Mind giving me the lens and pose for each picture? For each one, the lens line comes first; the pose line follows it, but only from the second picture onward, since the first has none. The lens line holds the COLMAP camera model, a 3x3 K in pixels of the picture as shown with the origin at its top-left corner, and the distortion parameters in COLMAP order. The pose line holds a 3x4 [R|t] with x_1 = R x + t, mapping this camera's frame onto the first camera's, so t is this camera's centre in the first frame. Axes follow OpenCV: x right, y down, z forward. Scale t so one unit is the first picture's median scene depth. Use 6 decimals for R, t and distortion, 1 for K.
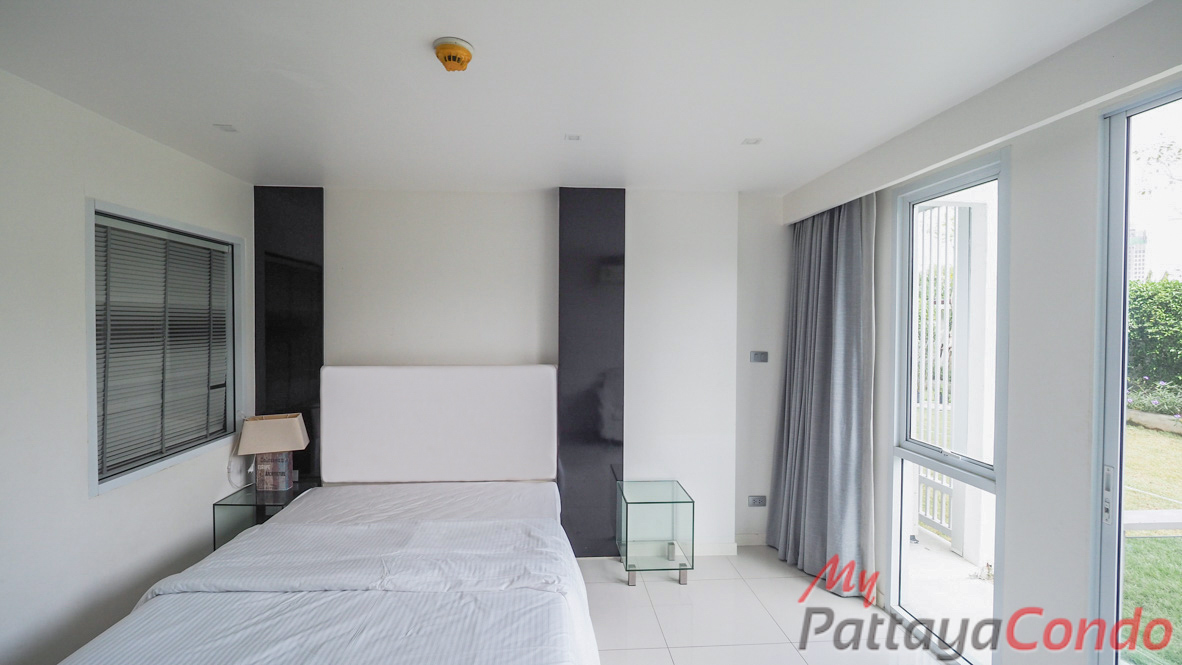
lens RADIAL K [[492.0, 0, 583.3], [0, 492.0, 328.3], [0, 0, 1]] dist [-0.000901, -0.000149]
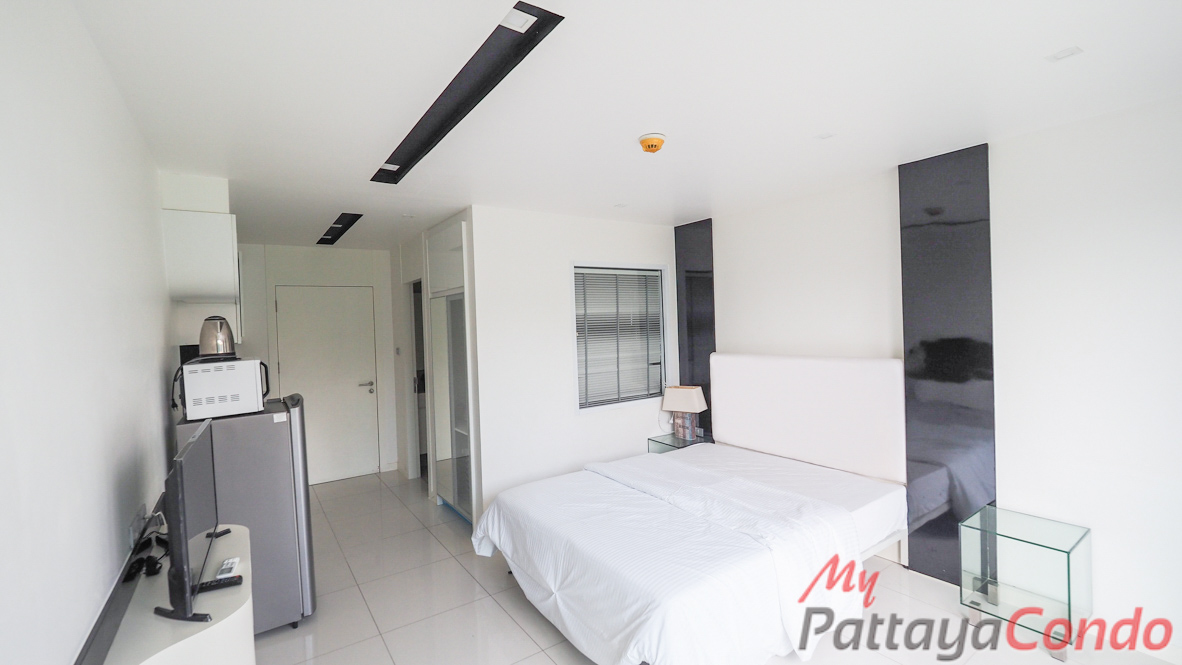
lens RADIAL K [[492.0, 0, 583.3], [0, 492.0, 328.3], [0, 0, 1]] dist [-0.000901, -0.000149]
pose [[0.520238, -0.012498, -0.853930, 0.460847], [0.025043, 0.999686, 0.000626, 0.001088], [0.853654, -0.021711, 0.520388, 0.014324]]
